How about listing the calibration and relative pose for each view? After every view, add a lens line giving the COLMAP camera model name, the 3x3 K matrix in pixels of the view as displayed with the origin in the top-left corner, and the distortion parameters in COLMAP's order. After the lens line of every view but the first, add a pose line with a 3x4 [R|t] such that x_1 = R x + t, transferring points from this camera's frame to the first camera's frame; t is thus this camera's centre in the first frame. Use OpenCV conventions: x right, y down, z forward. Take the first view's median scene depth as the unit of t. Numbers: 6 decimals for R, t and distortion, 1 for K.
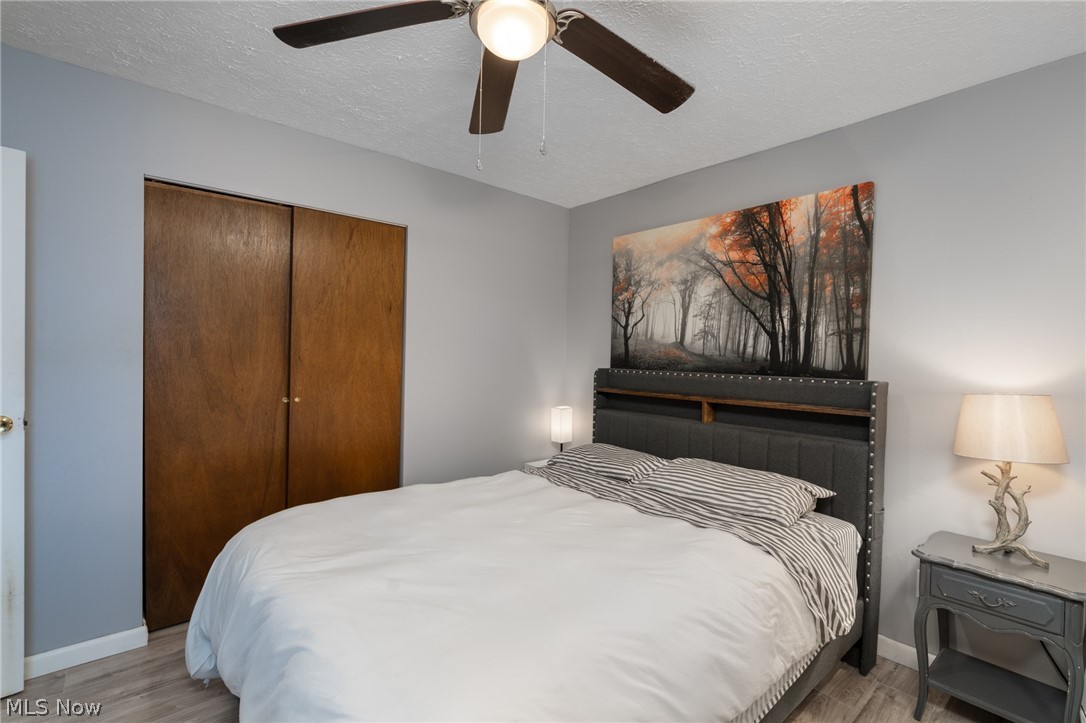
lens RADIAL K [[492.3, 0, 542.8], [0, 492.3, 361.3], [0, 0, 1]] dist [-0.004647, -0.000036]
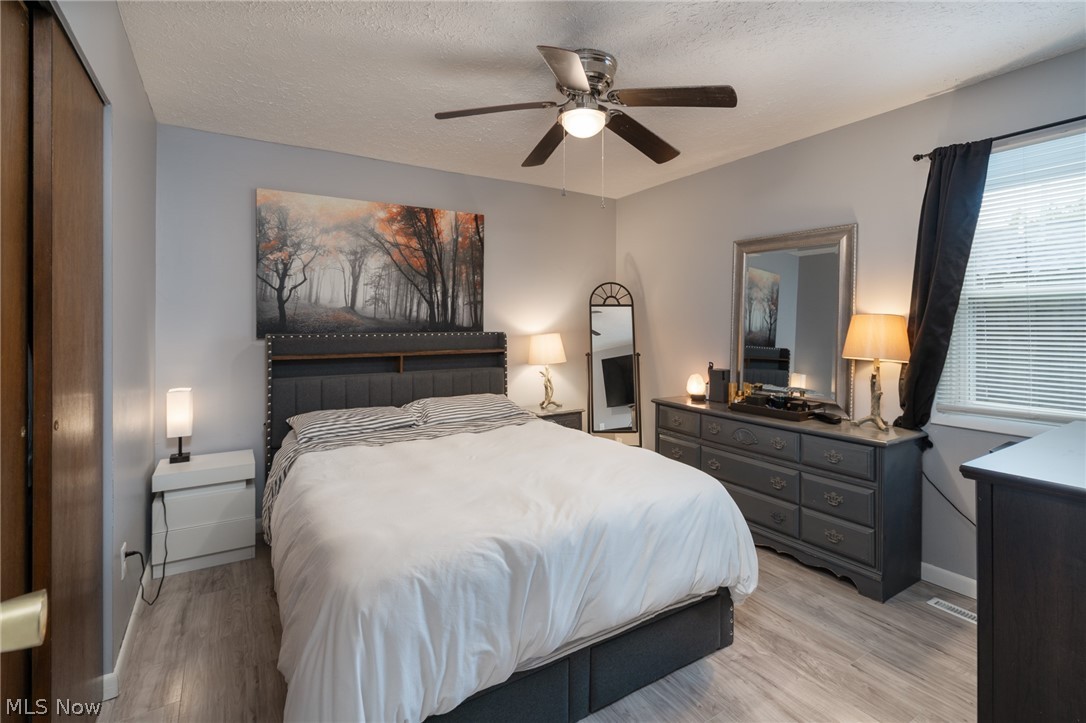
lens RADIAL K [[492.3, 0, 567.5], [0, 492.3, 318.5], [0, 0, 1]] dist [-0.004647, -0.000036]
pose [[0.139714, -0.019774, 0.989994, -0.811026], [0.013962, 0.999741, 0.017998, -0.027987], [-0.990094, 0.011308, 0.139954, 0.393520]]
